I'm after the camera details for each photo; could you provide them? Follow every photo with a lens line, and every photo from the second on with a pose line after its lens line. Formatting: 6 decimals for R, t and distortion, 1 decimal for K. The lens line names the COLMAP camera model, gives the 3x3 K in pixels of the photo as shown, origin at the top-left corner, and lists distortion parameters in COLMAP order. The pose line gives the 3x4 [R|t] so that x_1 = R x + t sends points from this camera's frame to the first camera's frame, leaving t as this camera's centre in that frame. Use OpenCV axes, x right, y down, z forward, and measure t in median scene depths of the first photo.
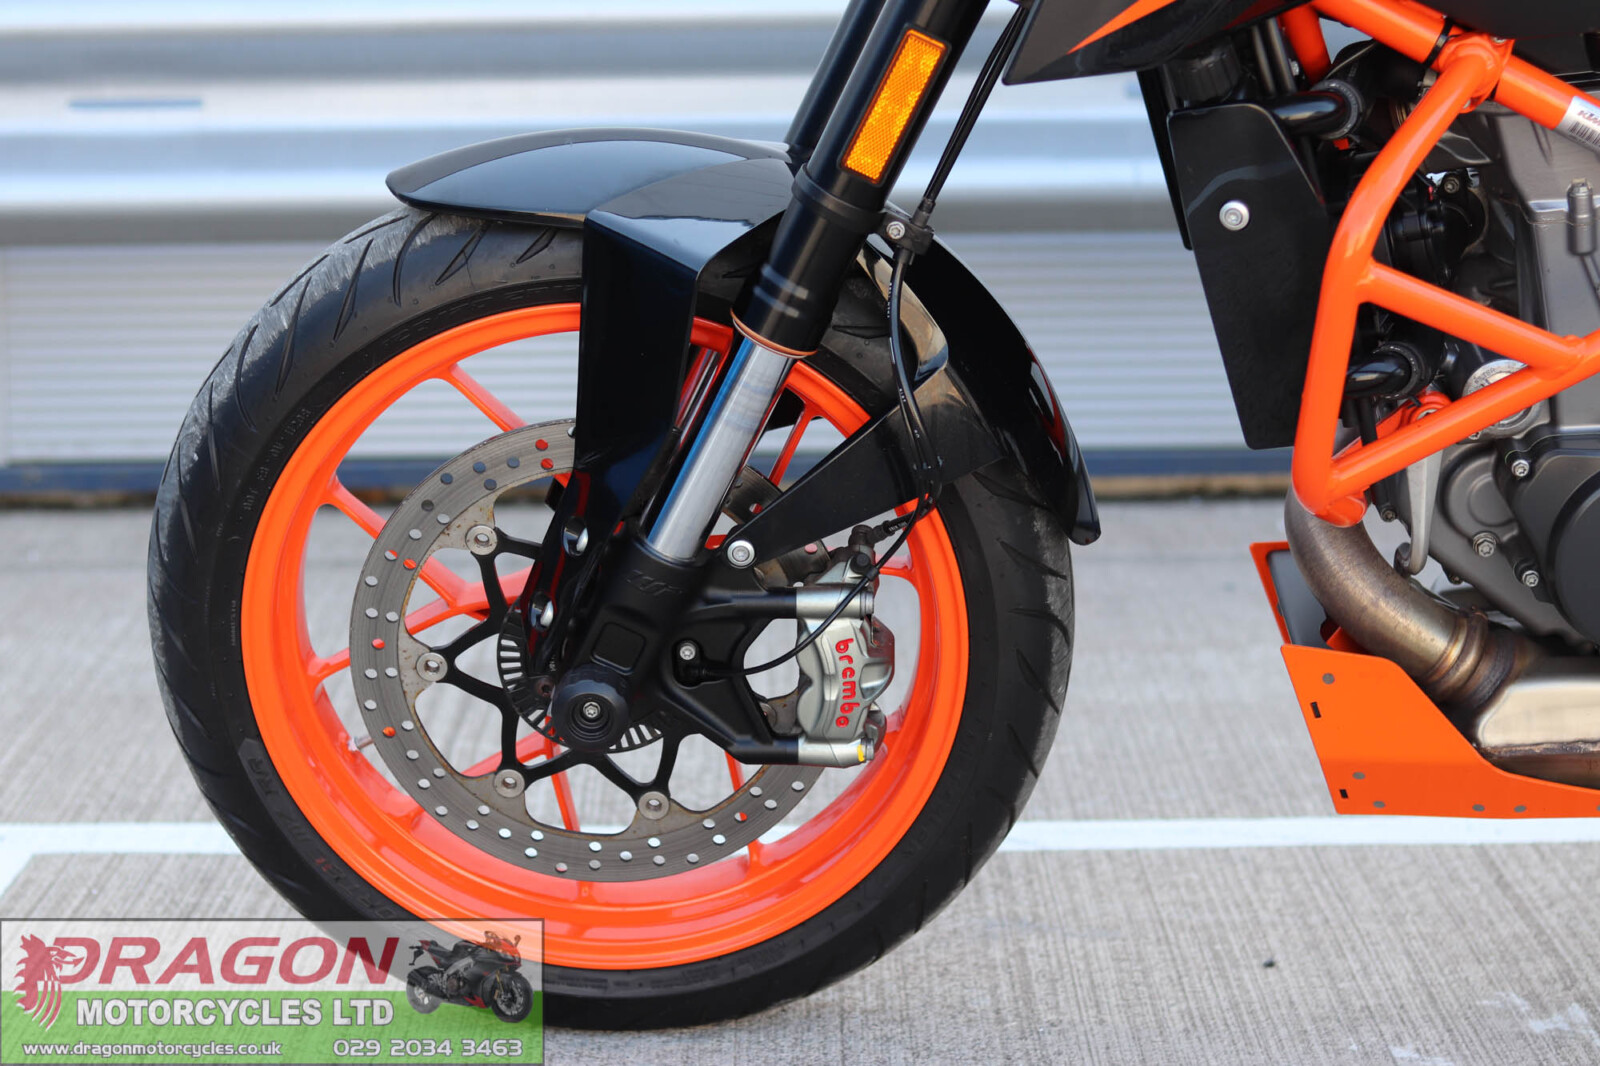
lens RADIAL K [[3775.4, 0, 800.0], [0, 3775.4, 533.0], [0, 0, 1]] dist [-0.083366, -0.122981]
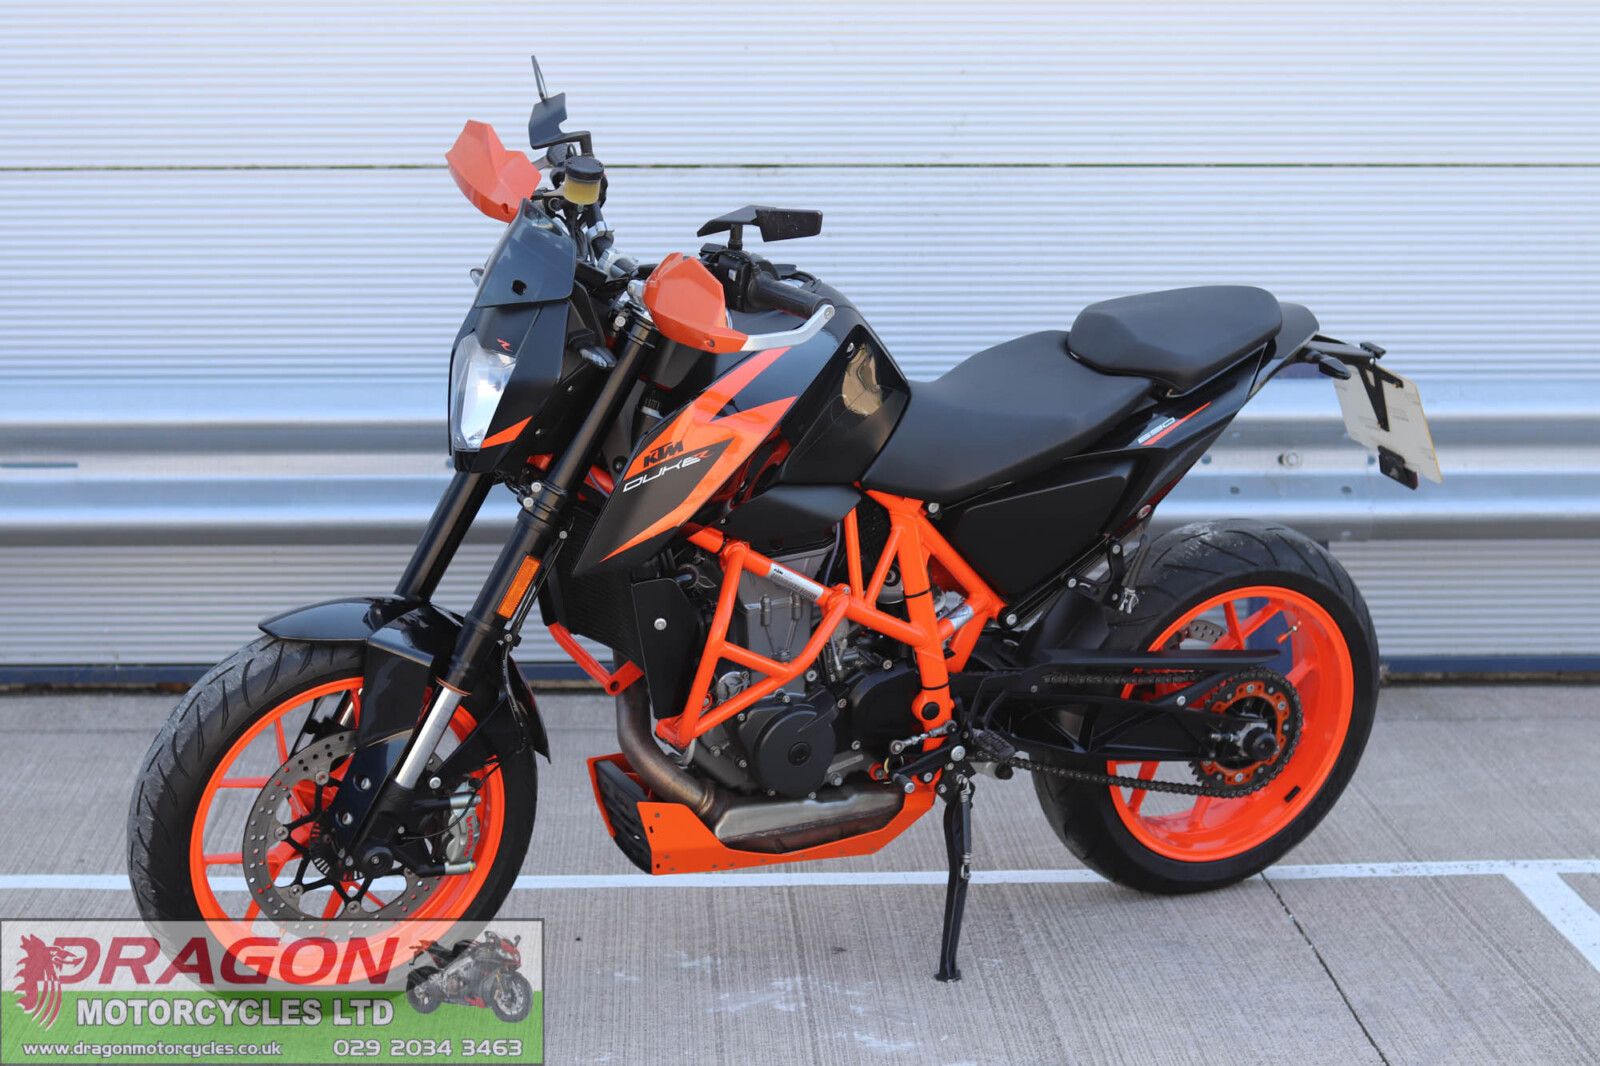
lens RADIAL K [[3775.4, 0, 800.0], [0, 3775.4, 533.0], [0, 0, 1]] dist [-0.083366, -0.122981]
pose [[0.878333, -0.056605, 0.474687, -0.872000], [0.079138, 0.996481, -0.027604, -0.062588], [-0.471454, 0.061811, 0.879722, -1.078339]]
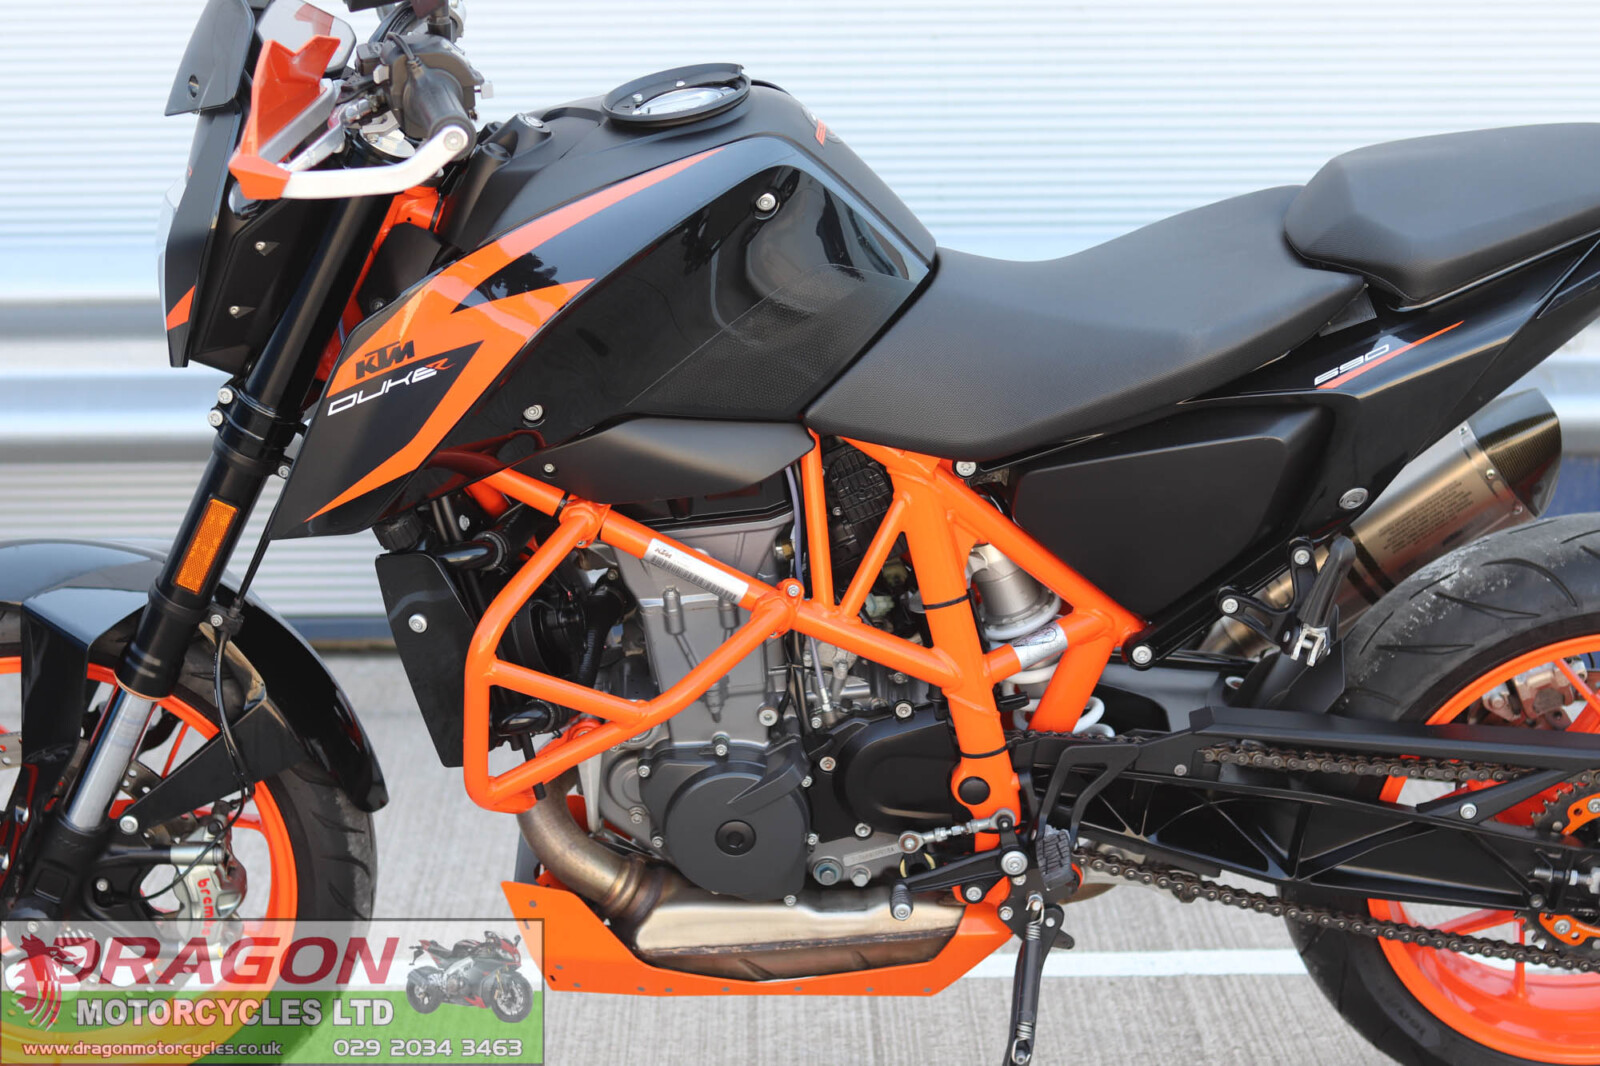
lens RADIAL K [[3775.4, 0, 800.0], [0, 3775.4, 533.0], [0, 0, 1]] dist [-0.083366, -0.122981]
pose [[0.999977, 0.002676, 0.006294, 0.239536], [-0.002769, 0.999888, 0.014706, -0.132163], [-0.006254, -0.014723, 0.999872, -0.496564]]
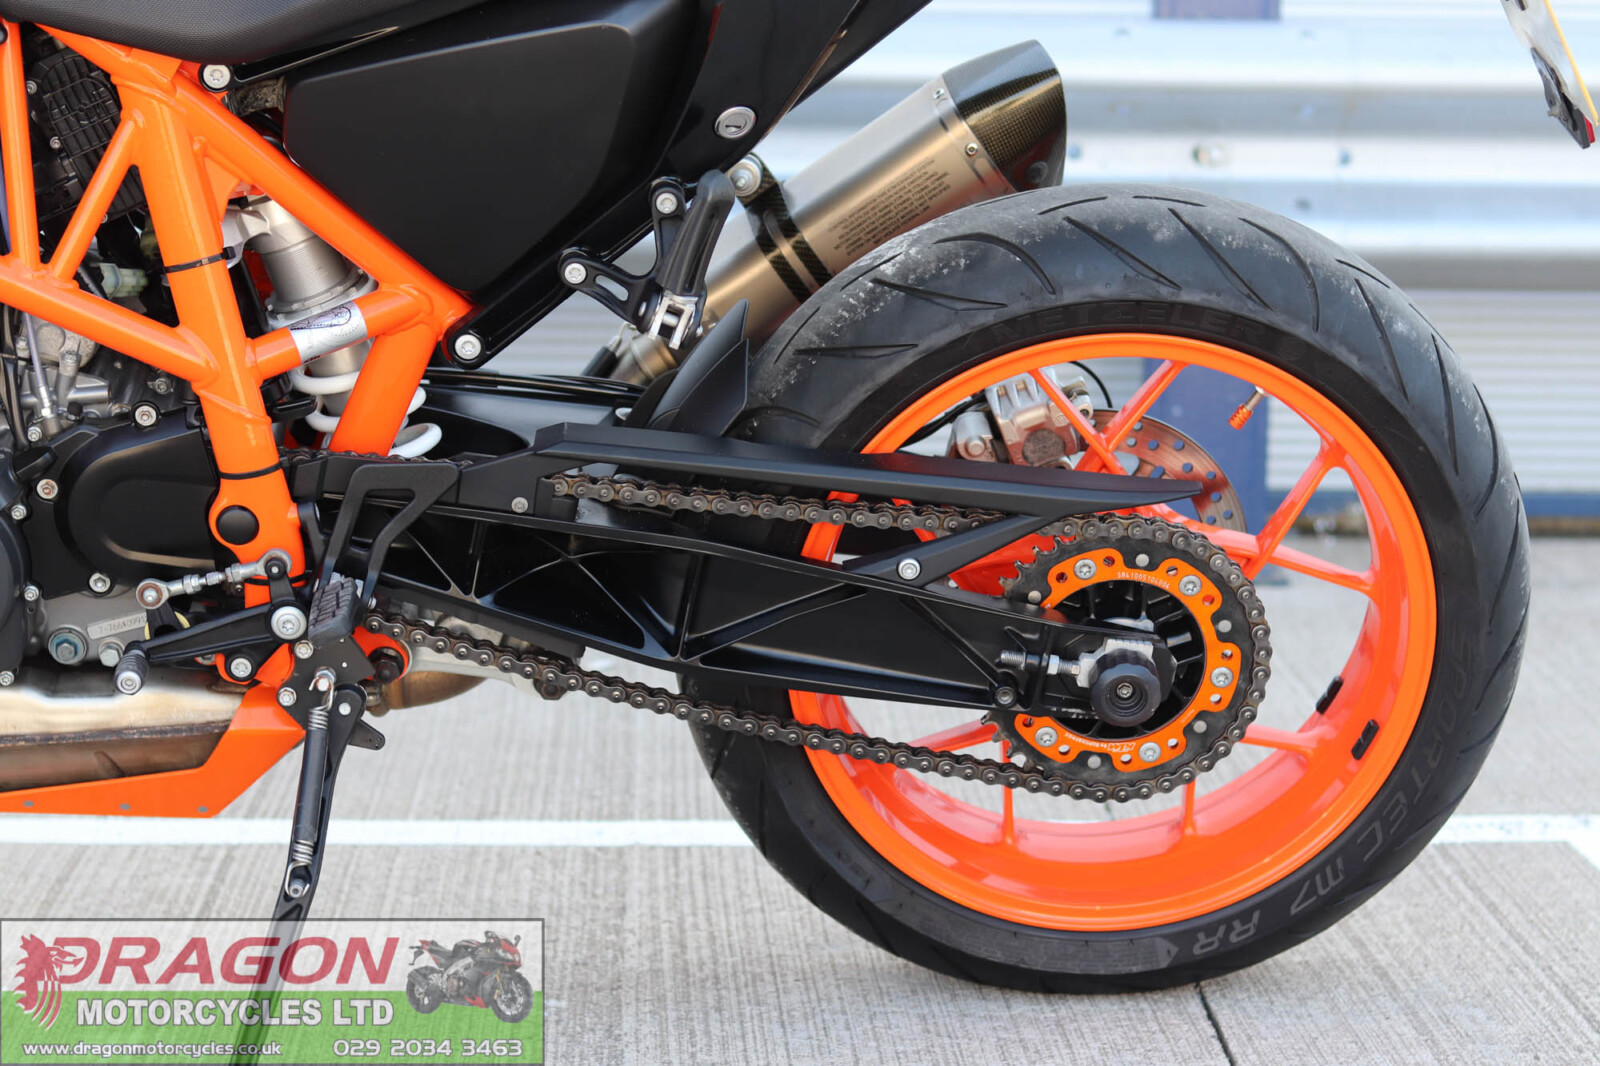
lens RADIAL K [[3775.4, 0, 800.0], [0, 3775.4, 533.0], [0, 0, 1]] dist [-0.083366, -0.122981]
pose [[0.999034, 0.020206, 0.039027, 0.436935], [-0.019749, 0.999732, -0.012059, 0.001865], [-0.039260, 0.011276, 0.999165, -0.124016]]
